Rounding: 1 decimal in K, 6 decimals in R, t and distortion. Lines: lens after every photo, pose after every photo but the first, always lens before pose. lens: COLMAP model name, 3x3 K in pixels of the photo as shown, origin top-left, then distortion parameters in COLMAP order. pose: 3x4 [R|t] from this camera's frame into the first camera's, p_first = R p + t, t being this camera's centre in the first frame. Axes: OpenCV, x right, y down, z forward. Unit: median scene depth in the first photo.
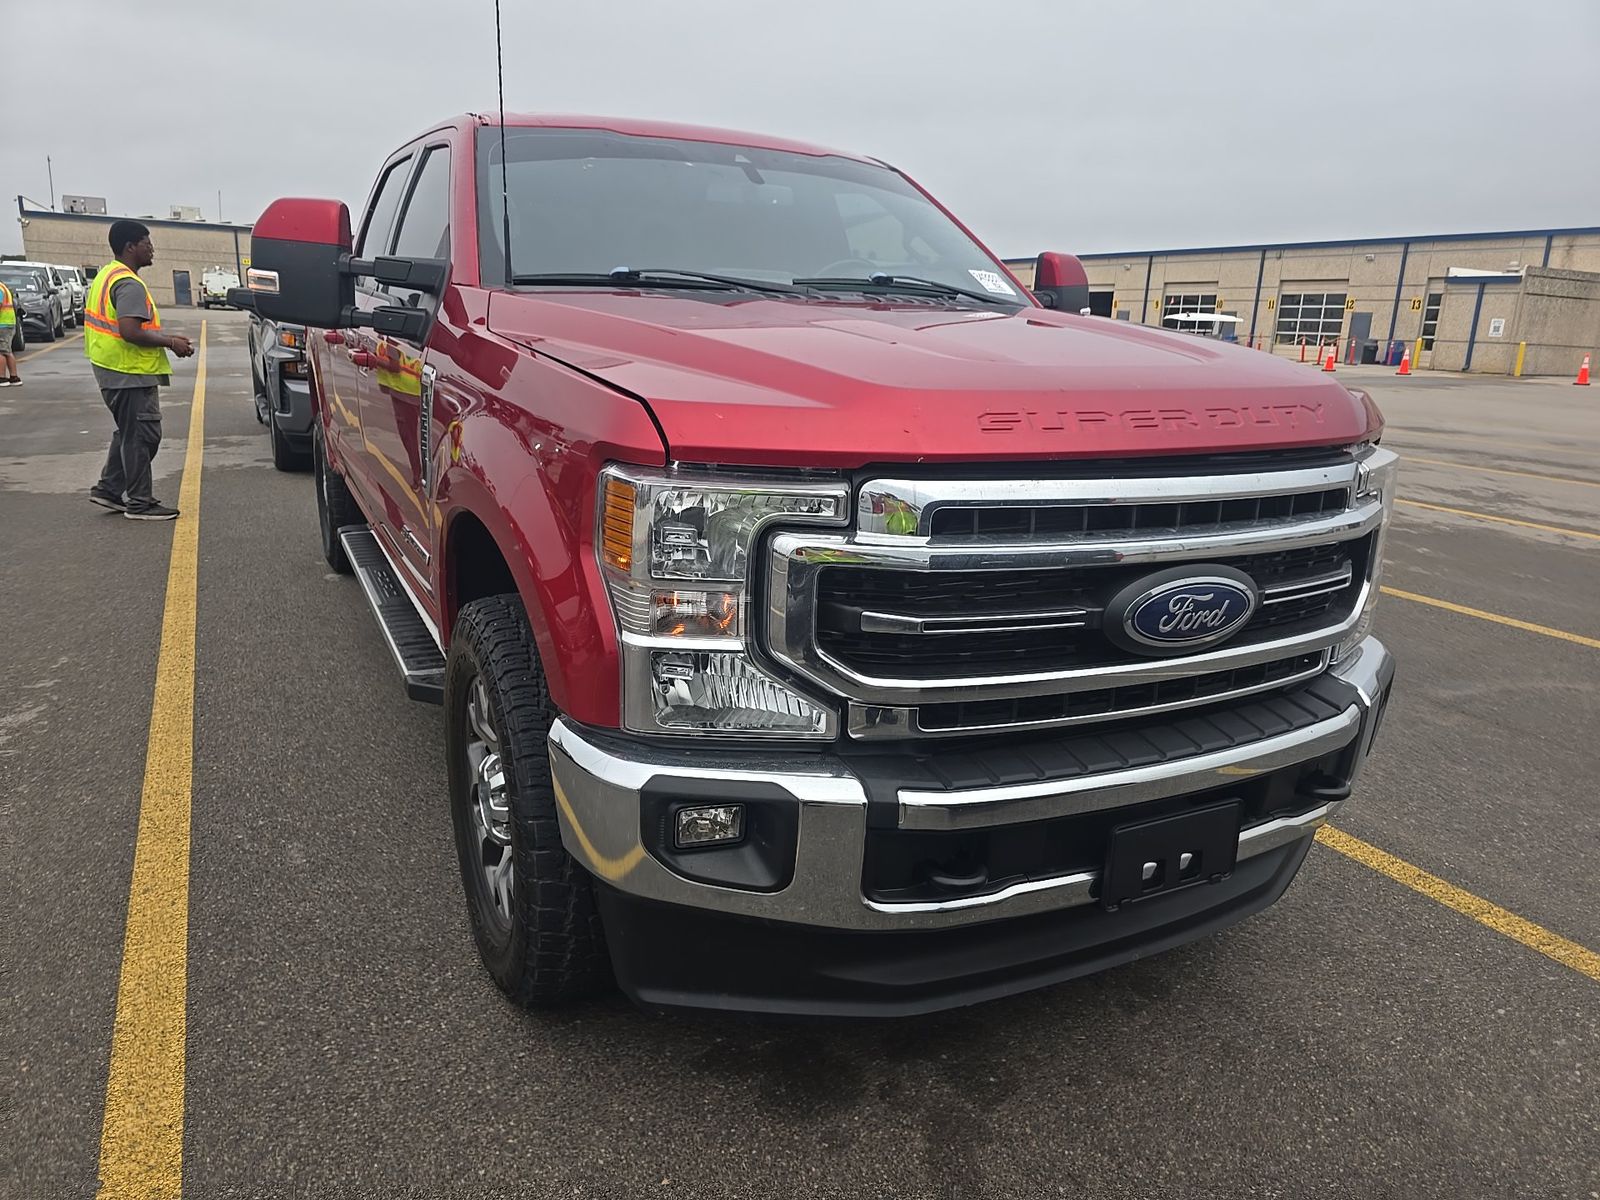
lens RADIAL K [[1098.8, 0, 806.7], [0, 1098.8, 595.7], [0, 0, 1]] dist [0.062712, -0.047509]
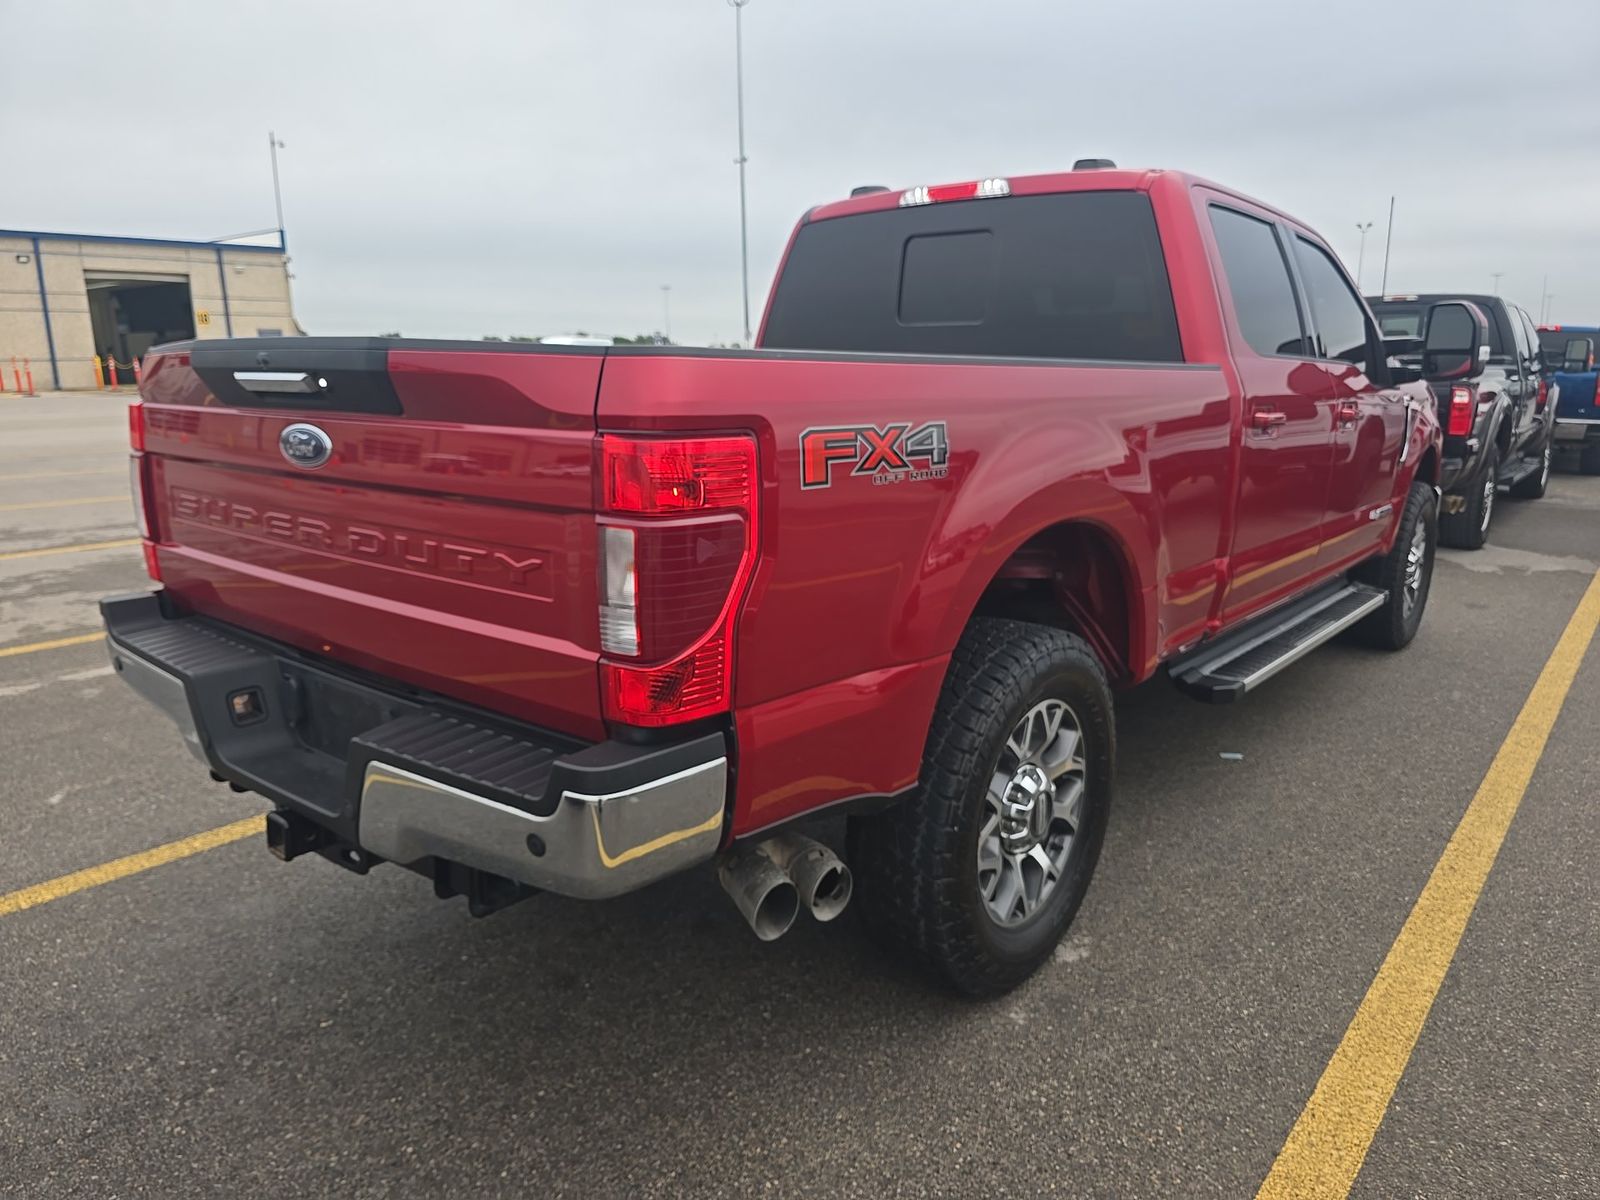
lens RADIAL K [[1098.8, 0, 806.7], [0, 1098.8, 595.7], [0, 0, 1]] dist [0.062712, -0.047509]
pose [[-0.406815, -0.237165, 0.882187, -1.805885], [0.200042, 0.919144, 0.339349, -0.801440], [-0.891339, 0.314527, -0.326479, 2.846623]]
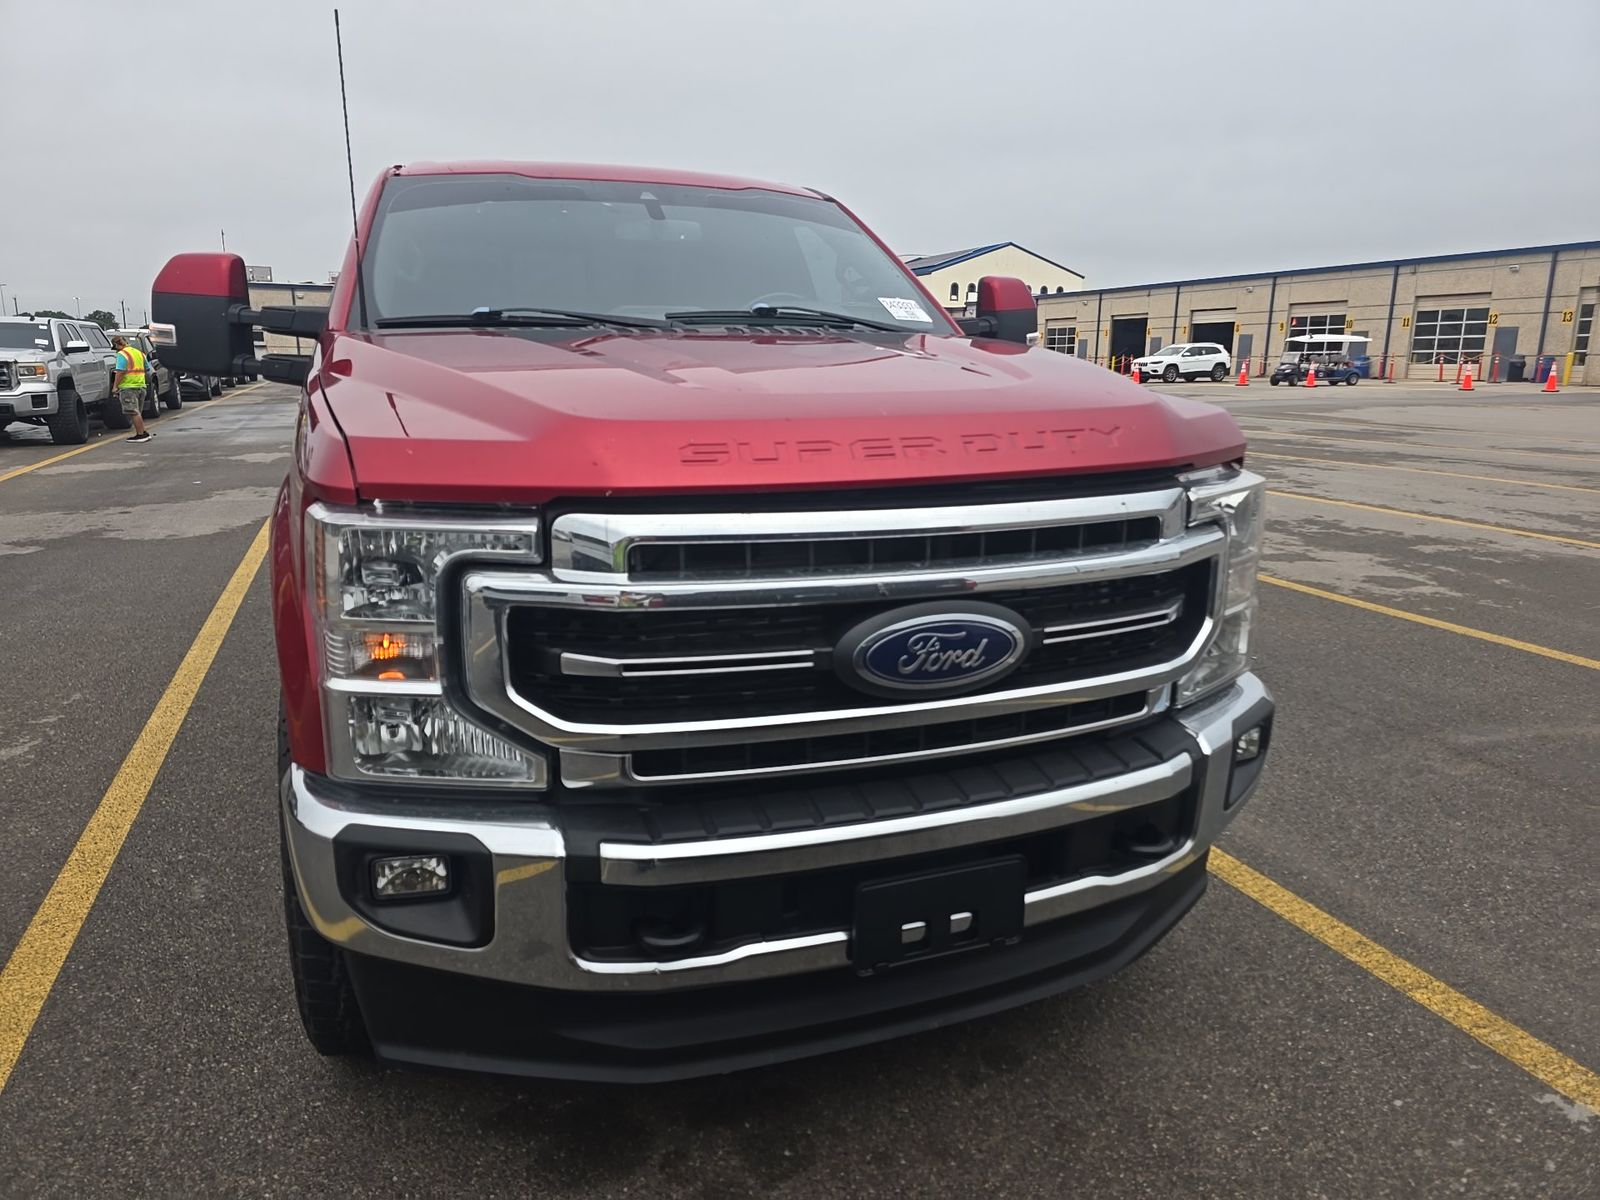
lens RADIAL K [[1093.1, 0, 800.0], [0, 1093.1, 600.0], [0, 0, 1]] dist [0.071654, -0.052776]
pose [[0.992690, -0.006877, -0.120496, 0.258430], [0.003455, 0.999585, -0.028586, -0.002766], [0.120643, 0.027961, 0.992302, 0.054717]]
